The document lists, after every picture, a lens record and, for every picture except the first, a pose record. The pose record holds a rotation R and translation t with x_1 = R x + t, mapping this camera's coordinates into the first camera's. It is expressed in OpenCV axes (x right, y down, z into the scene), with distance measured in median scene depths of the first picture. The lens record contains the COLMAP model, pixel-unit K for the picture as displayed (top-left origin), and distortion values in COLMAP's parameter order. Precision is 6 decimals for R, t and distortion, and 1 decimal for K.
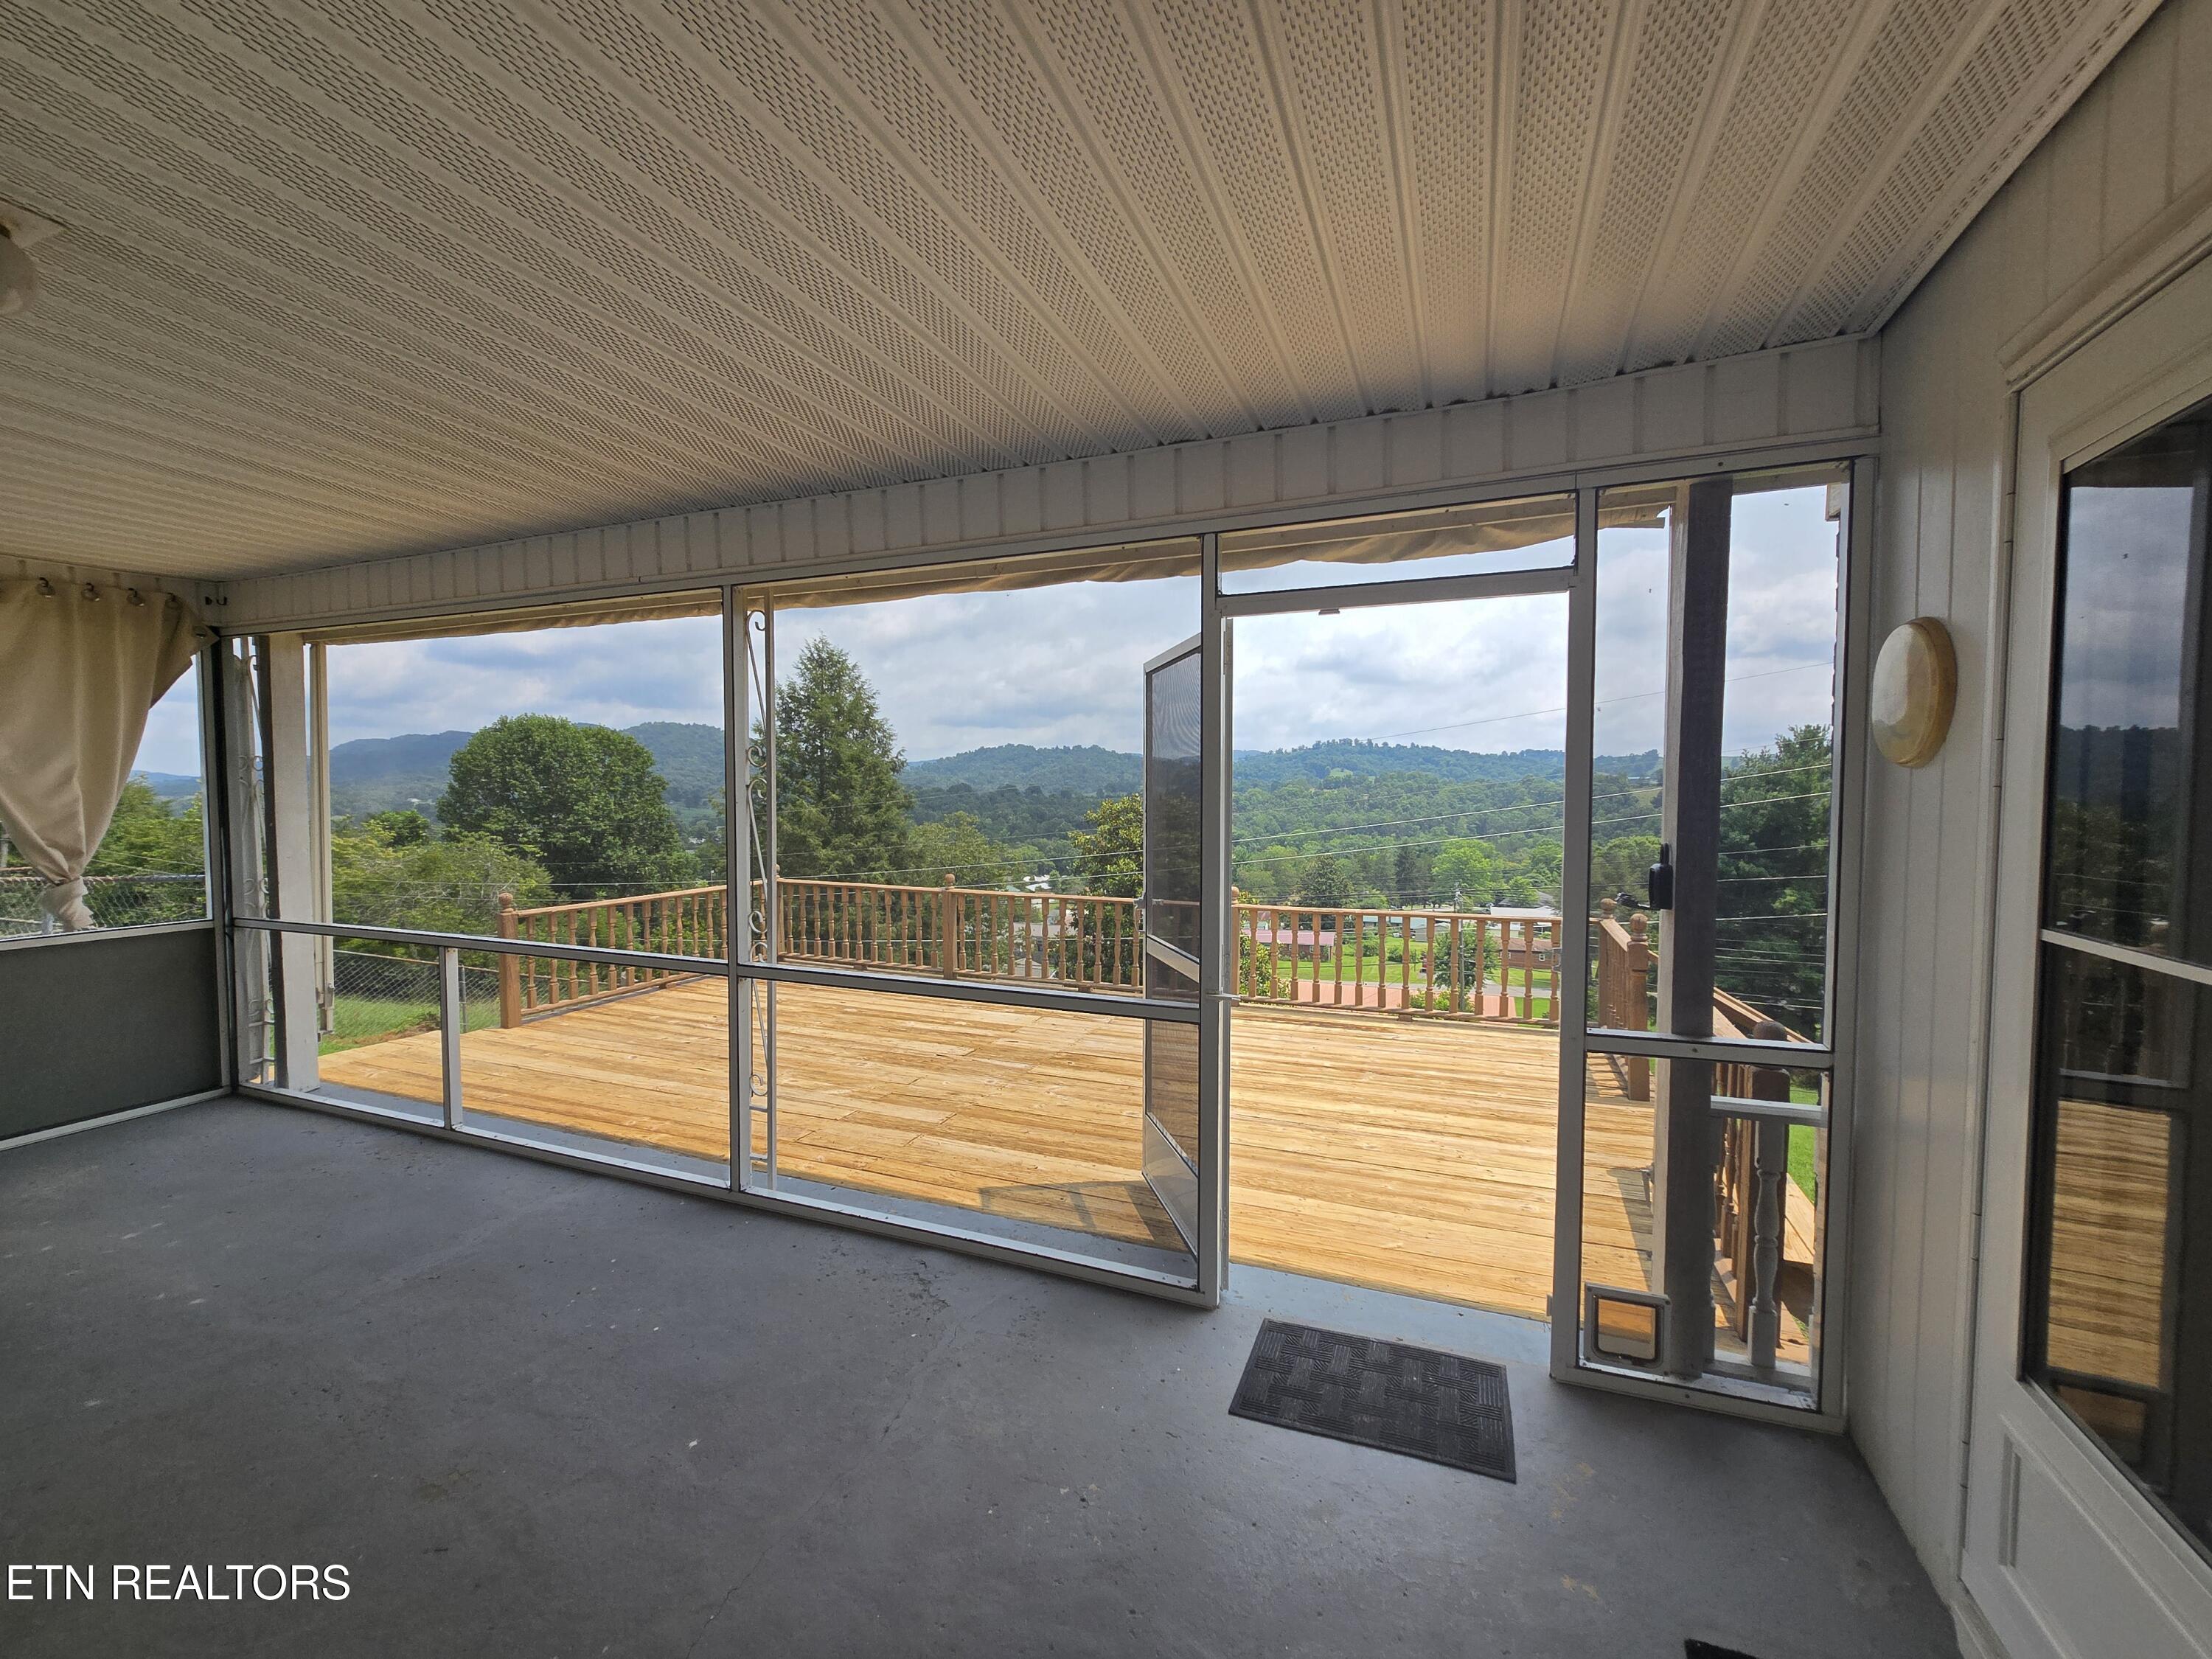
lens RADIAL K [[900.4, 0, 1112.1], [0, 900.4, 818.5], [0, 0, 1]] dist [-0.006754, 0.003426]
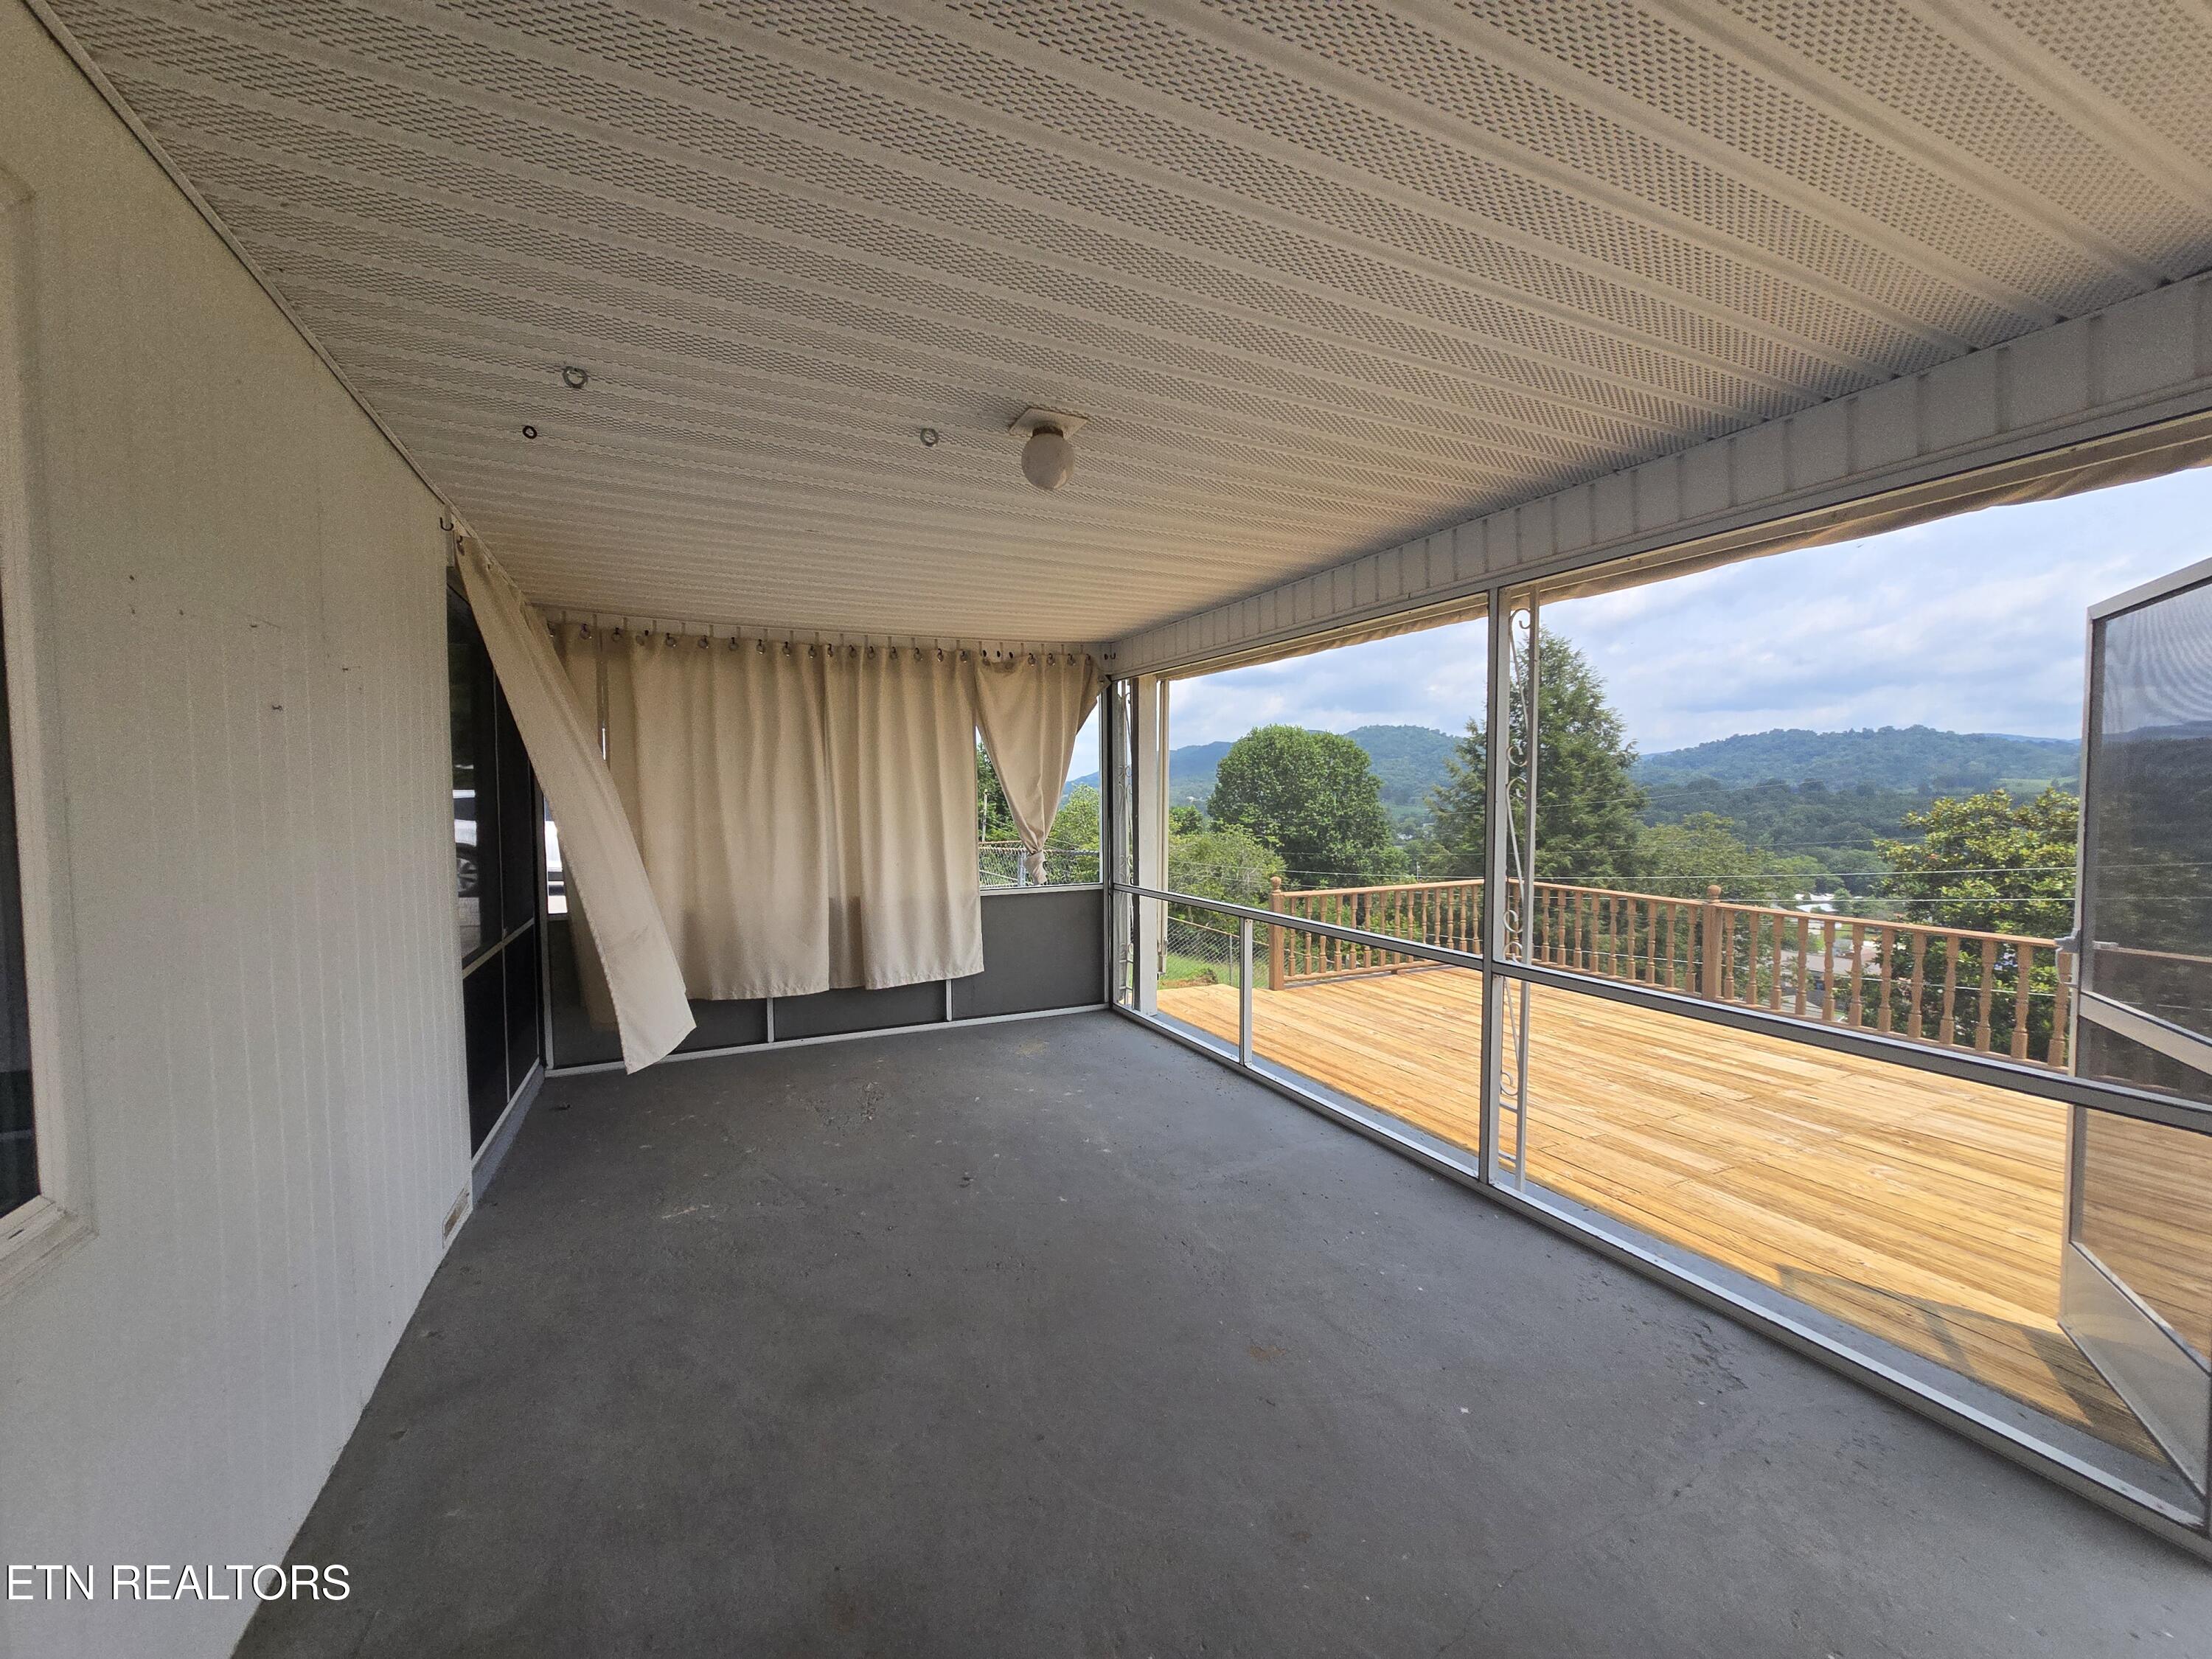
lens RADIAL K [[900.4, 0, 1113.6], [0, 900.4, 826.4], [0, 0, 1]] dist [-0.006754, 0.003426]
pose [[0.733612, 0.022583, -0.679193, -0.033160], [-0.015020, 0.999742, 0.017018, -0.001293], [0.679402, -0.002283, 0.733762, -0.026486]]
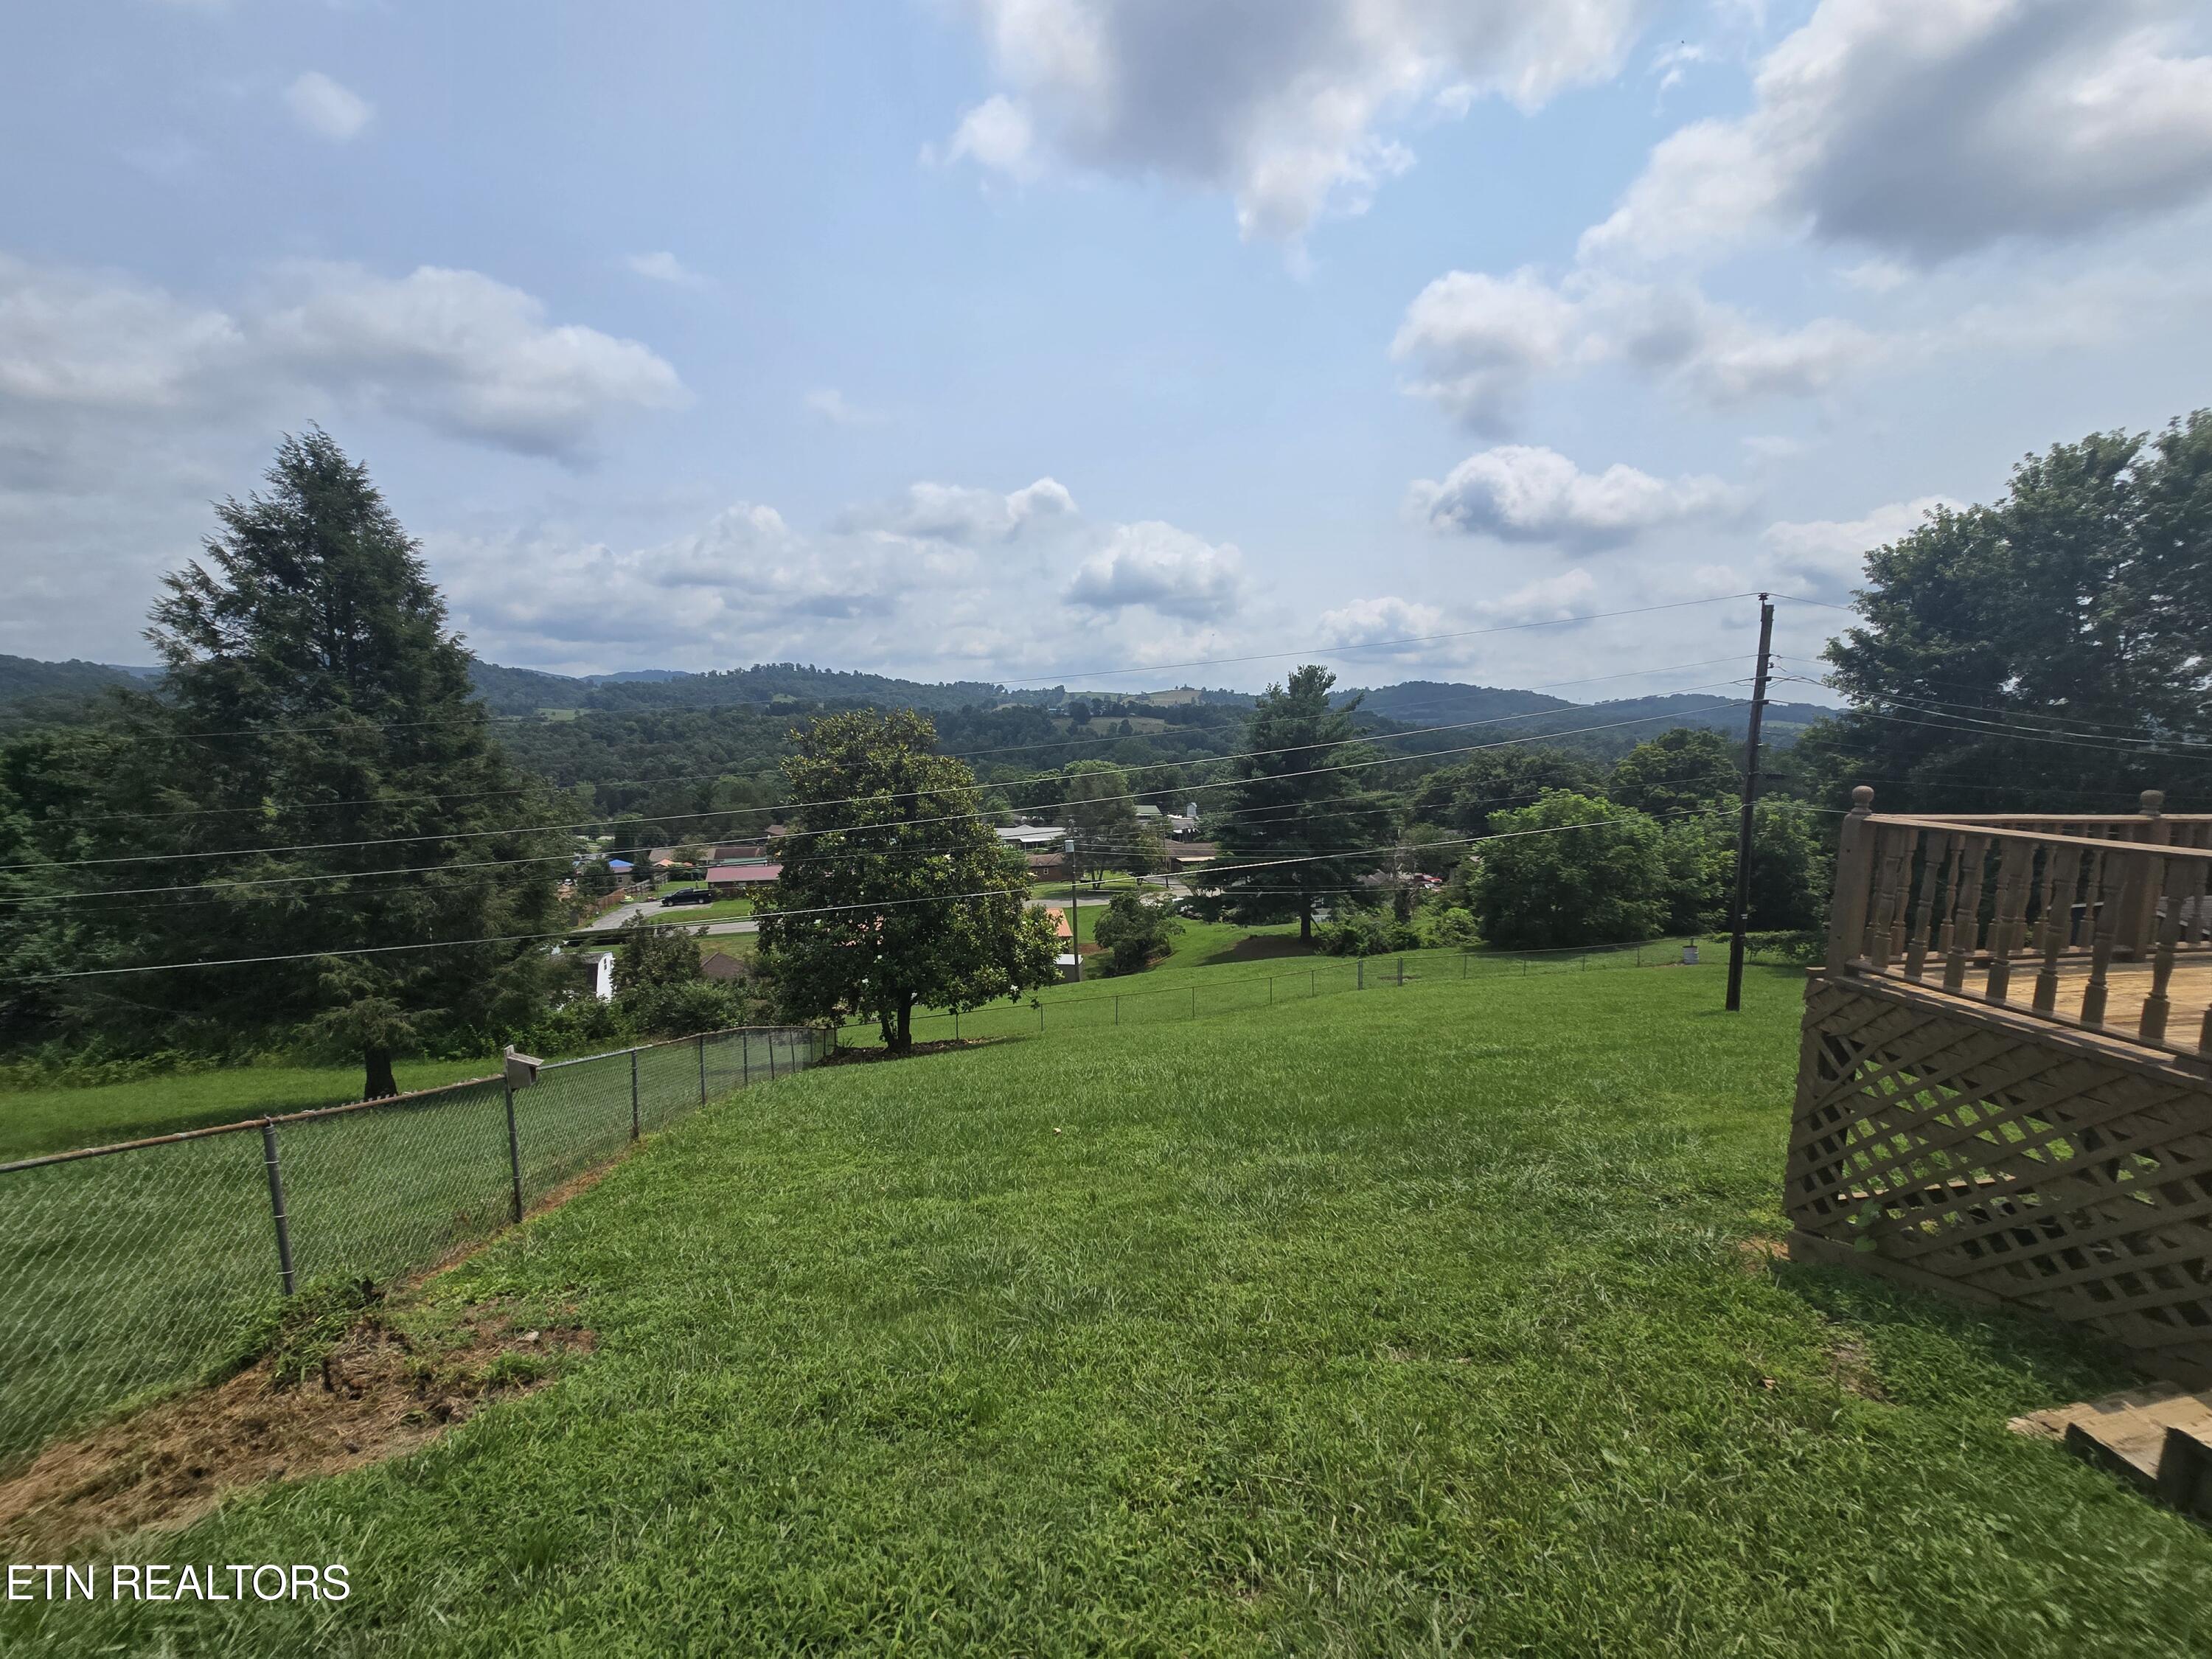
lens RADIAL K [[900.4, 0, 1114.8], [0, 900.4, 839.7], [0, 0, 1]] dist [-0.006754, 0.003426]
pose [[0.824431, -0.062746, 0.562473, -1.878808], [0.004443, 0.994522, 0.104431, 0.051779], [-0.565945, -0.083597, 0.820194, 1.504756]]
